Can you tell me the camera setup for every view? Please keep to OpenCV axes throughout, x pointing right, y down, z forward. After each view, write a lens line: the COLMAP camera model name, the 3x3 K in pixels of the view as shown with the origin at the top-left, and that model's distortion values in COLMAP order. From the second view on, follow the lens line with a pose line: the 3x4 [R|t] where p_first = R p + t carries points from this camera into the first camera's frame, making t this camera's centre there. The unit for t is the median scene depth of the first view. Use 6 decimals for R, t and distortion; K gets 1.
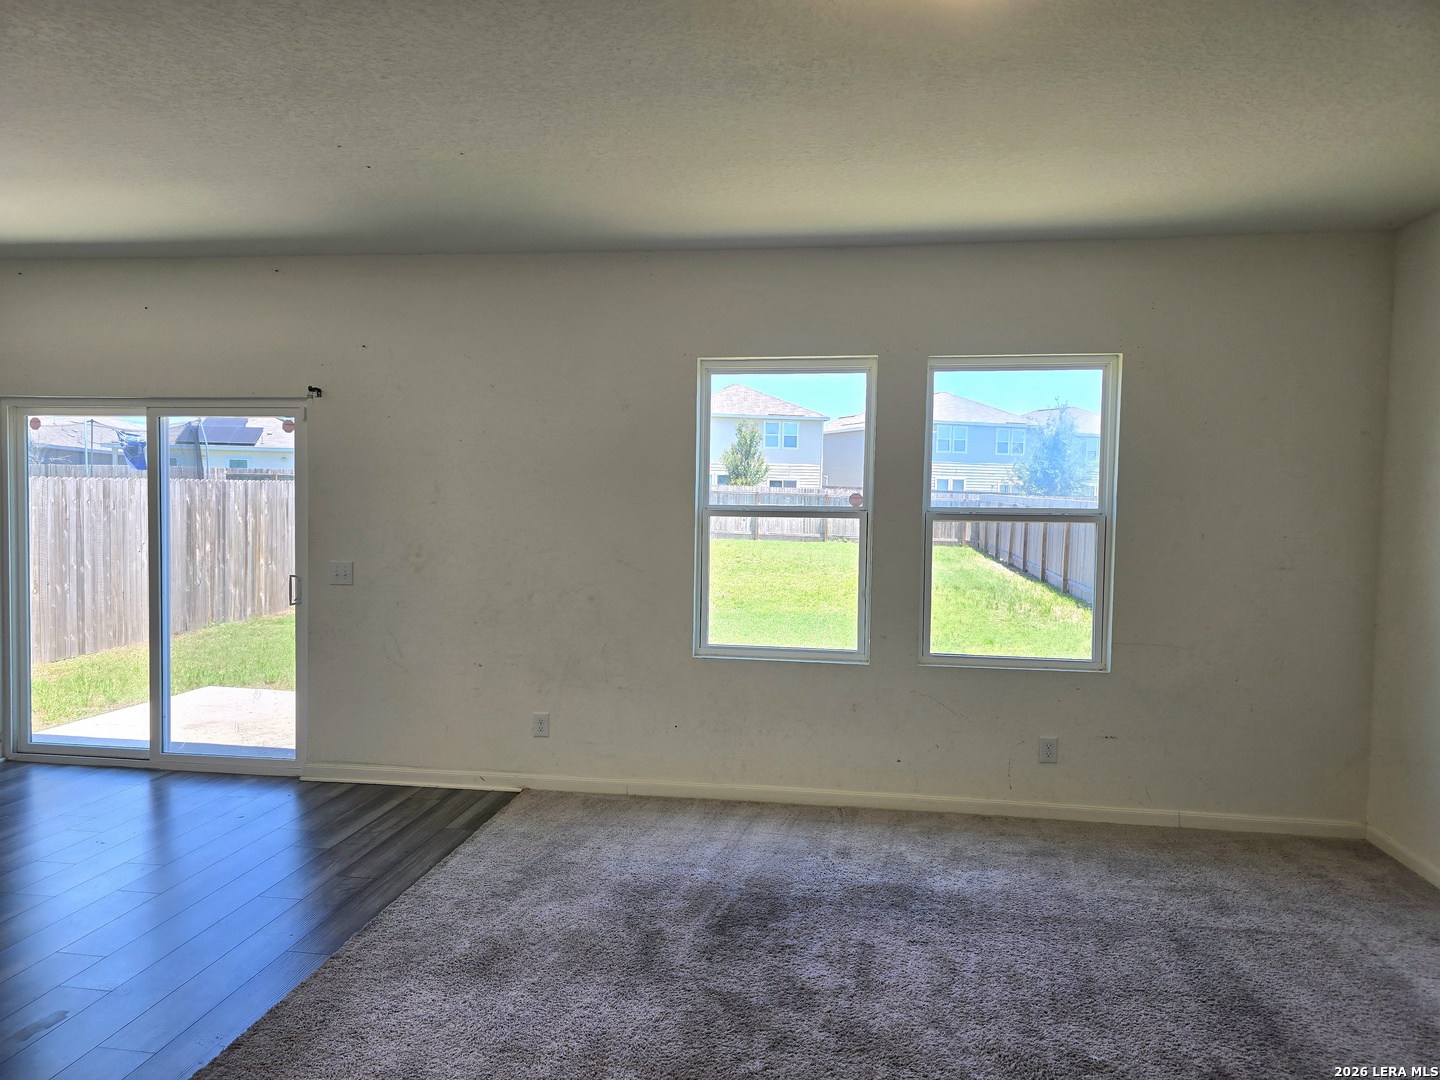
lens RADIAL K [[967.1, 0, 725.6], [0, 967.1, 550.7], [0, 0, 1]] dist [0.076752, -0.081134]
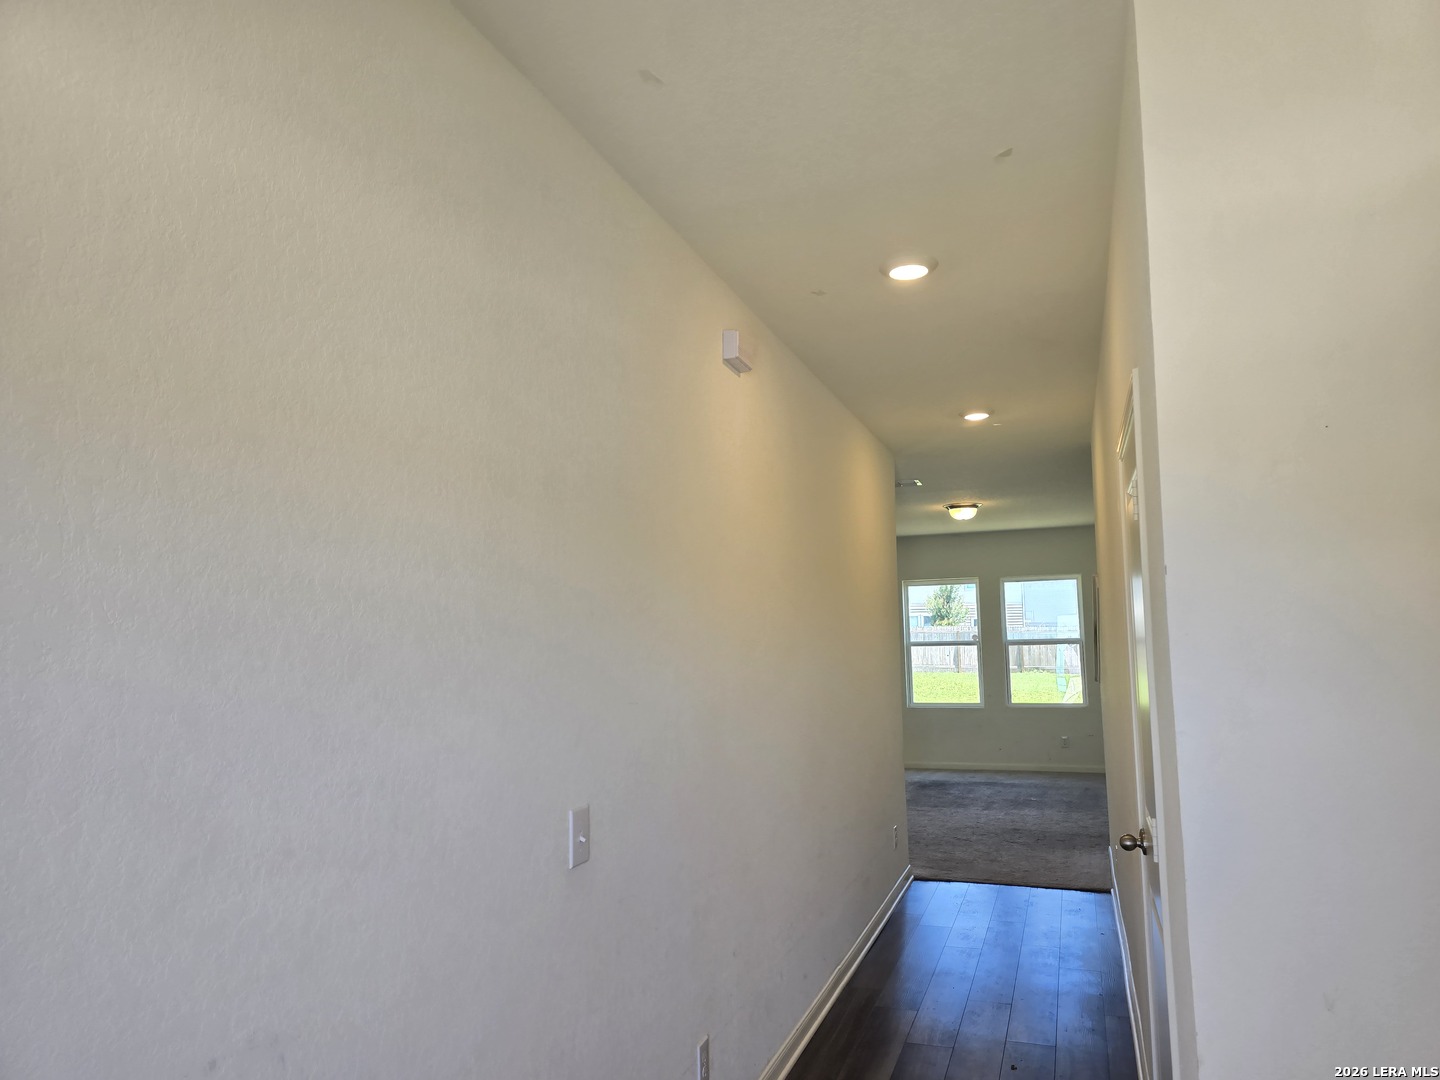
lens RADIAL K [[967.1, 0, 725.6], [0, 967.1, 550.7], [0, 0, 1]] dist [0.076752, -0.081134]
pose [[0.976776, -0.053108, -0.207579, 0.046238], [0.022322, 0.988746, -0.147931, 0.075353], [0.213099, 0.139862, 0.966968, -1.457093]]
